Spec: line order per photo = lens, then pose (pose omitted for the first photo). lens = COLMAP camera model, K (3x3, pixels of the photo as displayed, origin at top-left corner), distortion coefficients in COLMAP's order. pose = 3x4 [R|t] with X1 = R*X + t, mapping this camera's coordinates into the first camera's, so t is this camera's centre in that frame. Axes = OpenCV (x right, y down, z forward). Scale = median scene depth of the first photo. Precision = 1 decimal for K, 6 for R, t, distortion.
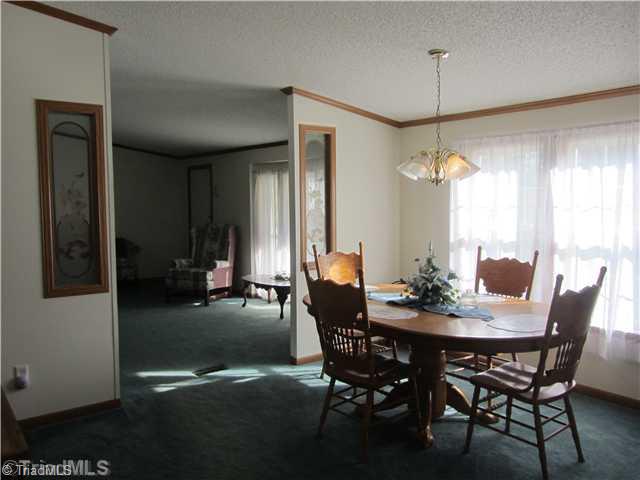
lens RADIAL K [[514.6, 0, 320.0], [0, 514.6, 240.0], [0, 0, 1]] dist [-0.007000, -0.004084]
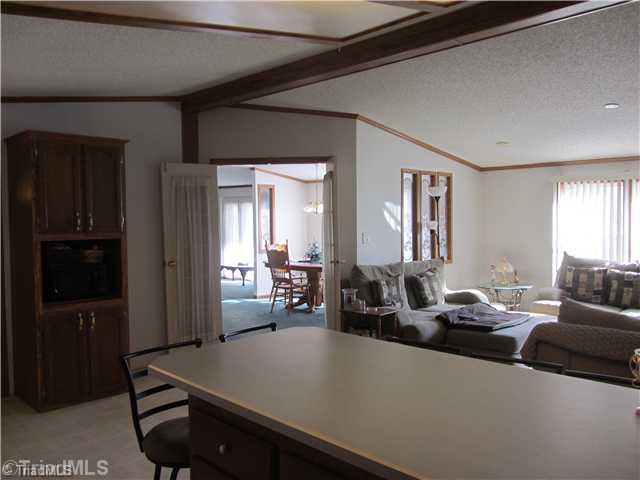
lens RADIAL K [[514.6, 0, 320.0], [0, 514.6, 240.0], [0, 0, 1]] dist [-0.007000, -0.004084]
pose [[0.990398, -0.006517, 0.138093, -0.052112], [0.010651, 0.999516, -0.029221, 0.045388], [-0.137836, 0.030412, 0.989988, -0.729168]]
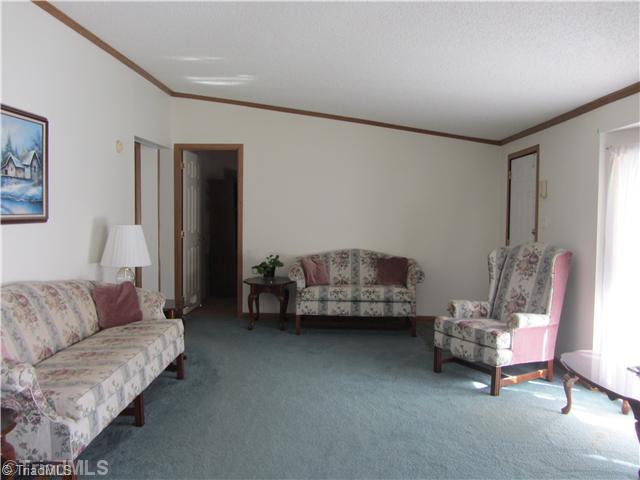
lens RADIAL K [[514.6, 0, 320.0], [0, 514.6, 240.0], [0, 0, 1]] dist [-0.007000, -0.004084]
pose [[0.755062, 0.035852, -0.654673, -0.006473], [-0.049366, 0.998778, -0.002240, -0.026662], [0.653793, 0.034010, 0.755909, 0.449418]]
